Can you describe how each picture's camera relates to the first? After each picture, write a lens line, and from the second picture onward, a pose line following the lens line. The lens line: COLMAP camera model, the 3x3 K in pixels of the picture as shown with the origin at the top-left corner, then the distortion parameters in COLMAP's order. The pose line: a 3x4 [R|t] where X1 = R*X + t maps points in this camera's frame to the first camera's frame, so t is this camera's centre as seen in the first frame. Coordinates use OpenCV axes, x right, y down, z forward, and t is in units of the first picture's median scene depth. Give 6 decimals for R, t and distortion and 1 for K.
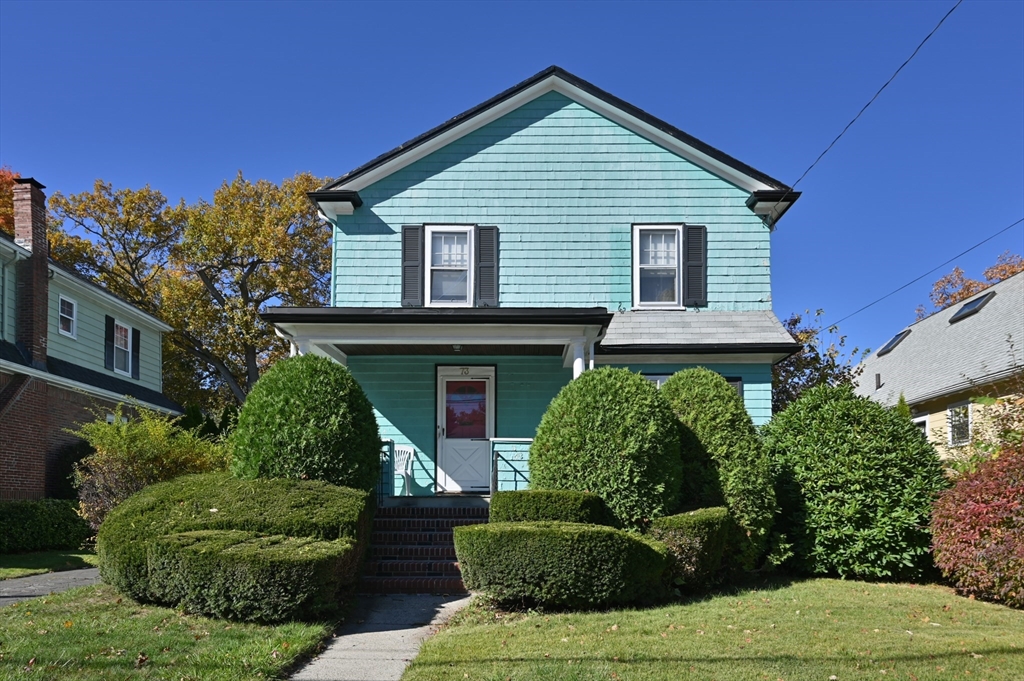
lens RADIAL K [[657.3, 0, 494.5], [0, 657.3, 462.5], [0, 0, 1]] dist [-0.001049, -0.000458]
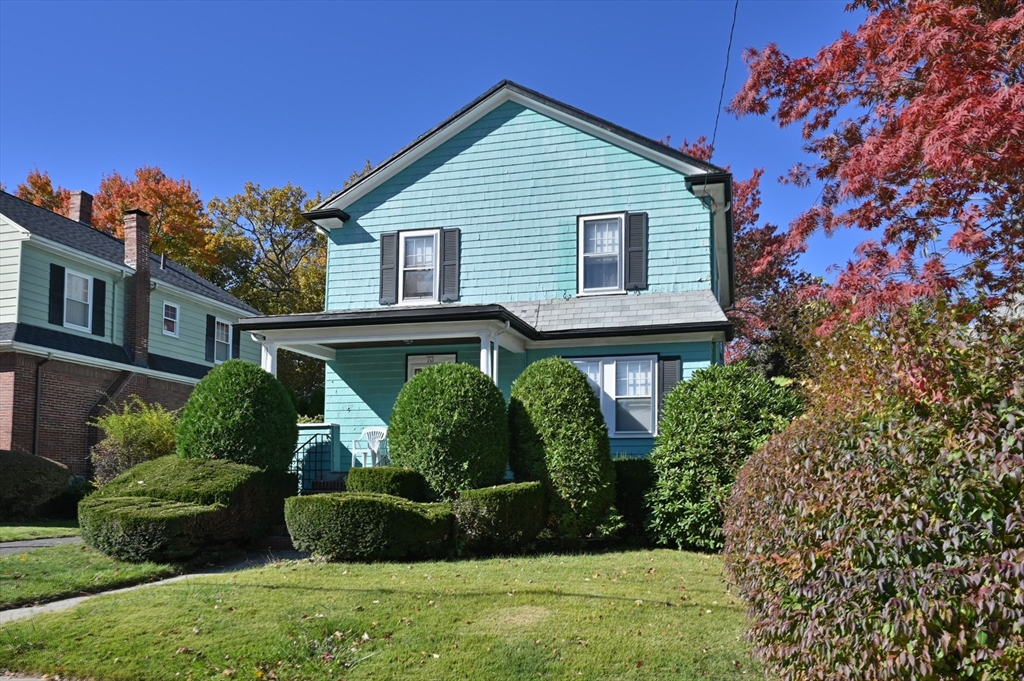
lens RADIAL K [[714.2, 0, 512.6], [0, 714.2, 411.1], [0, 0, 1]] dist [-0.000980, -0.000538]
pose [[0.970527, -0.019392, -0.240209, 0.377547], [0.011357, 0.999330, -0.034788, -0.007772], [0.240723, 0.031035, 0.970098, -0.138530]]
